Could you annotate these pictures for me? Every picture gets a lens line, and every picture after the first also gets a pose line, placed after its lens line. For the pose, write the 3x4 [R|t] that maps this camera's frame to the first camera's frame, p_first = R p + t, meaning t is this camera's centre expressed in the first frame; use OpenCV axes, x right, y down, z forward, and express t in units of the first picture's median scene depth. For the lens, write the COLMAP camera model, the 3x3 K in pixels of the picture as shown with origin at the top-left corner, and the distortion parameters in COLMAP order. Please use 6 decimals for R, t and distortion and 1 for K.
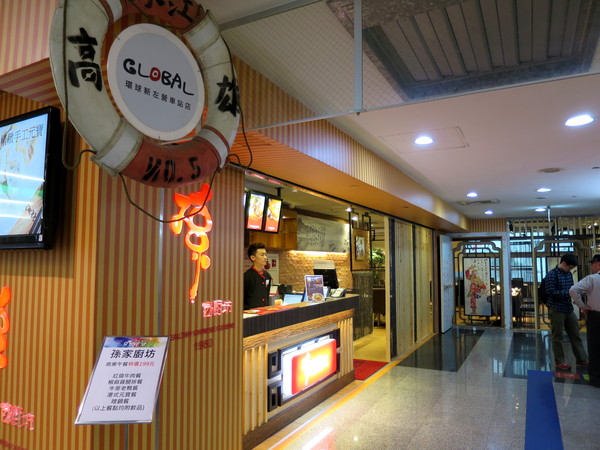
lens RADIAL K [[423.2, 0, 300.3], [0, 423.2, 226.1], [0, 0, 1]] dist [-0.031934, -0.001453]
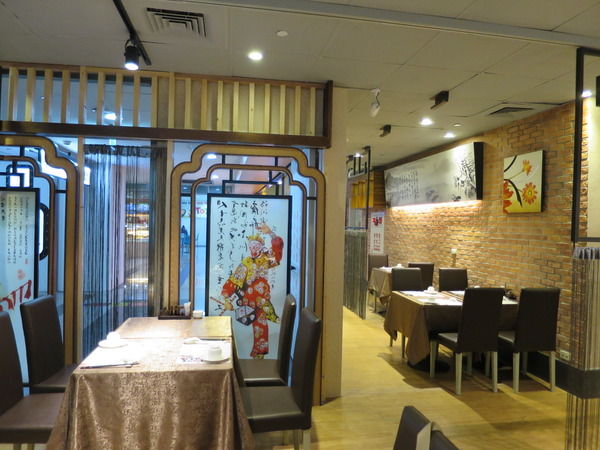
lens RADIAL K [[423.2, 0, 299.8], [0, 423.2, 226.0], [0, 0, 1]] dist [-0.031934, -0.001453]
pose [[-0.781338, -0.010988, -0.624011, 0.714687], [0.032632, 0.997758, -0.058428, 0.142870], [0.623254, -0.066015, -0.779228, 1.542887]]
